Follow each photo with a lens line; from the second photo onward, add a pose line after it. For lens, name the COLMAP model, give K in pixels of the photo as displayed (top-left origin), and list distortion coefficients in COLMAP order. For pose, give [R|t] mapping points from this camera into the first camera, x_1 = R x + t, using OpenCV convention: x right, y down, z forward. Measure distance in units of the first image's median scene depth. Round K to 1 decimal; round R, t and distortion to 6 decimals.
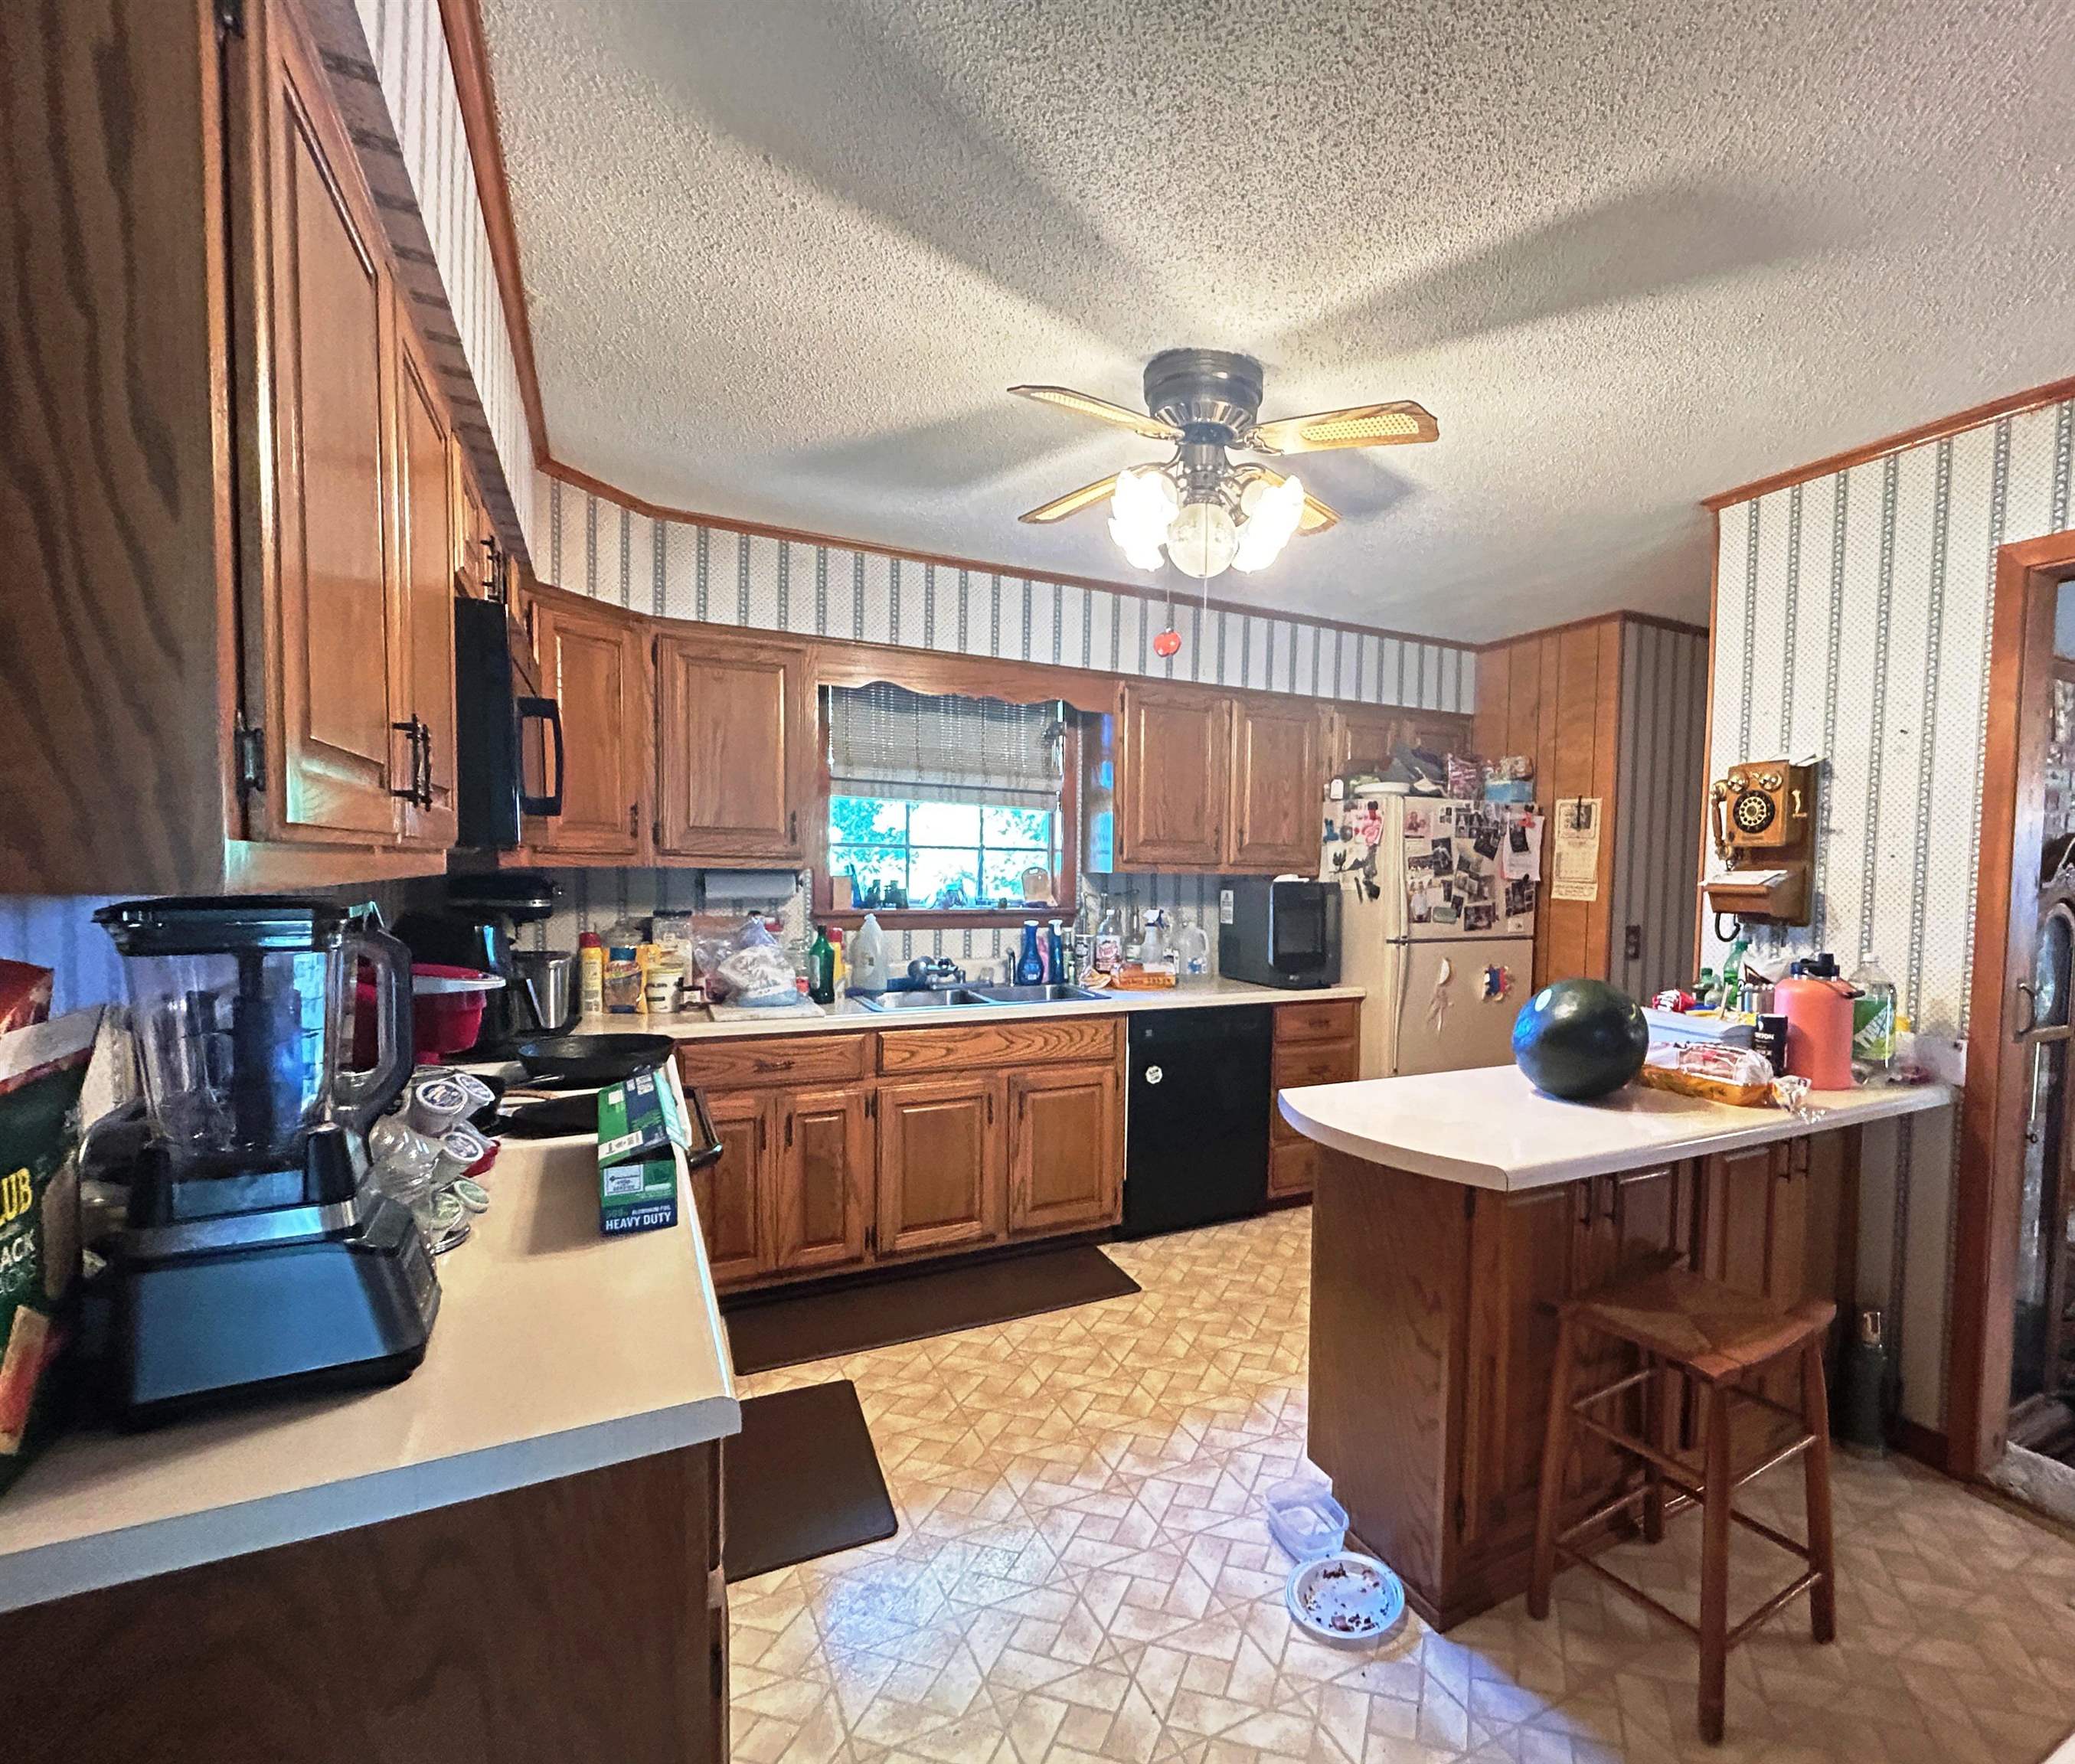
lens RADIAL K [[905.0, 0, 1037.5], [0, 905.0, 882.0], [0, 0, 1]] dist [0.000097, 0.000030]
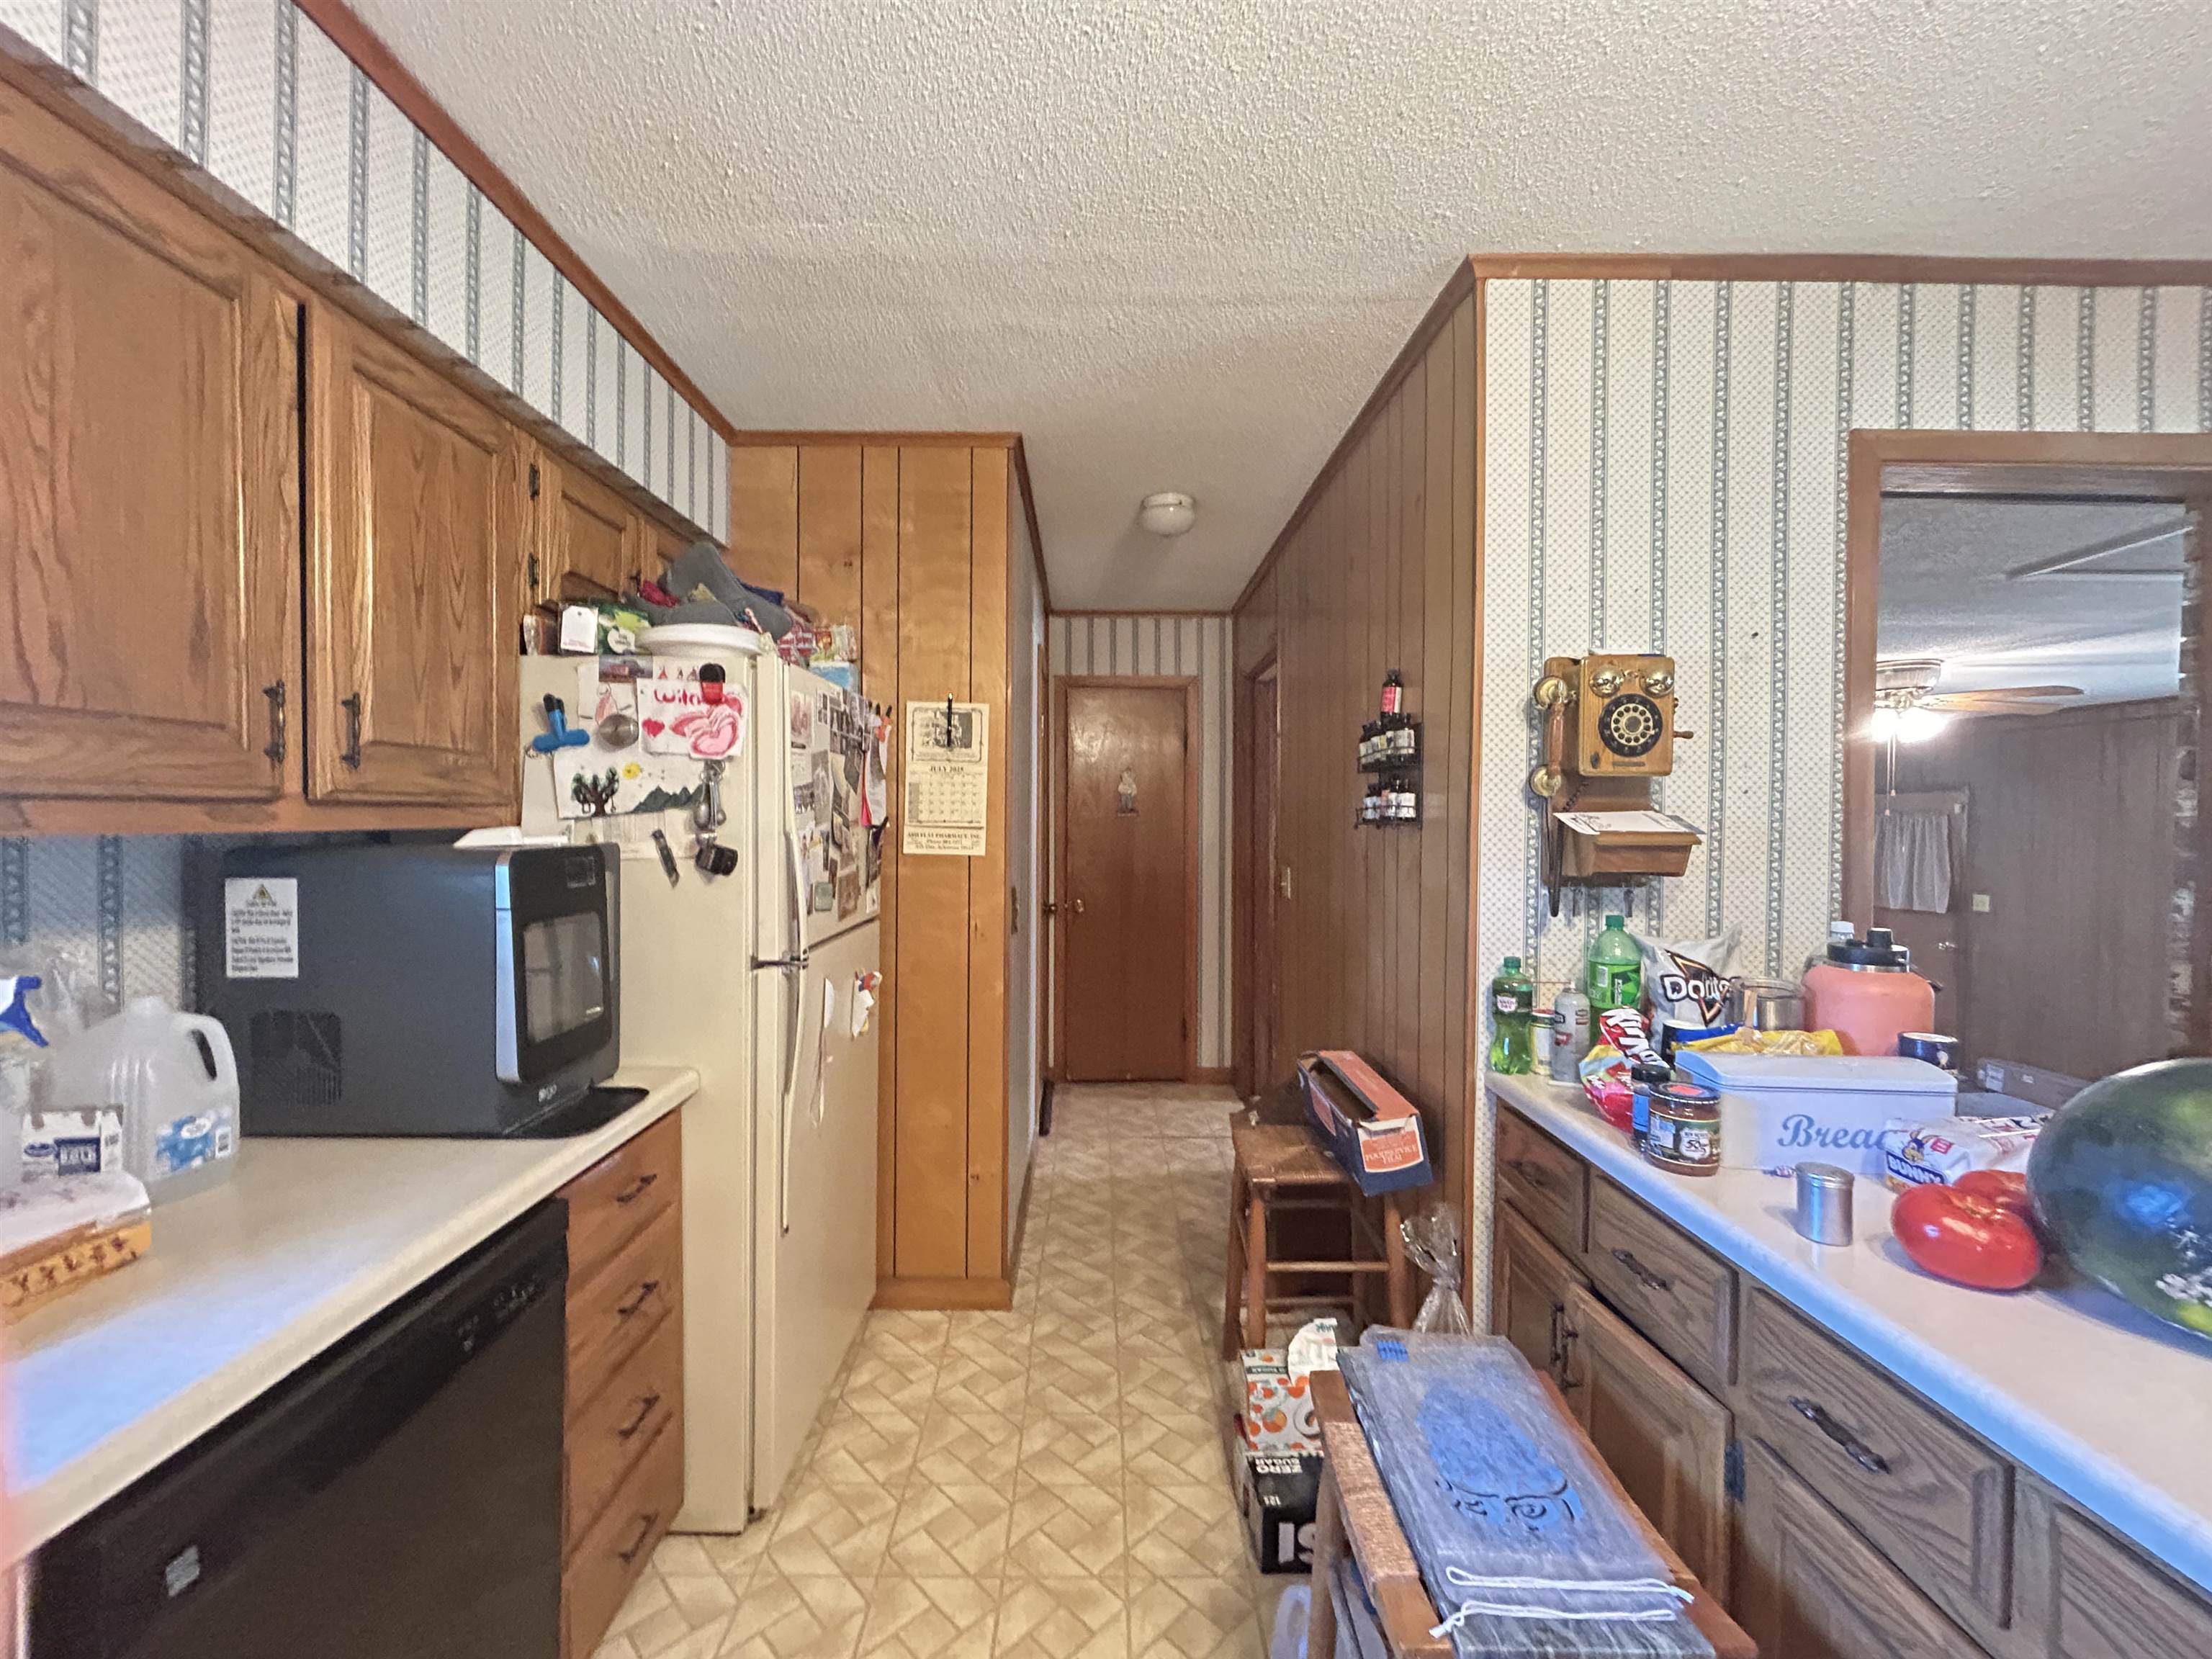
lens RADIAL K [[927.3, 0, 1106.0], [0, 927.3, 829.5], [0, 0, 1]] dist [-0.002890, -0.000267]
pose [[0.343116, -0.029834, 0.938819, -0.003837], [0.018014, 0.999521, 0.025180, -0.013436], [-0.939120, 0.008272, 0.343489, 0.646711]]
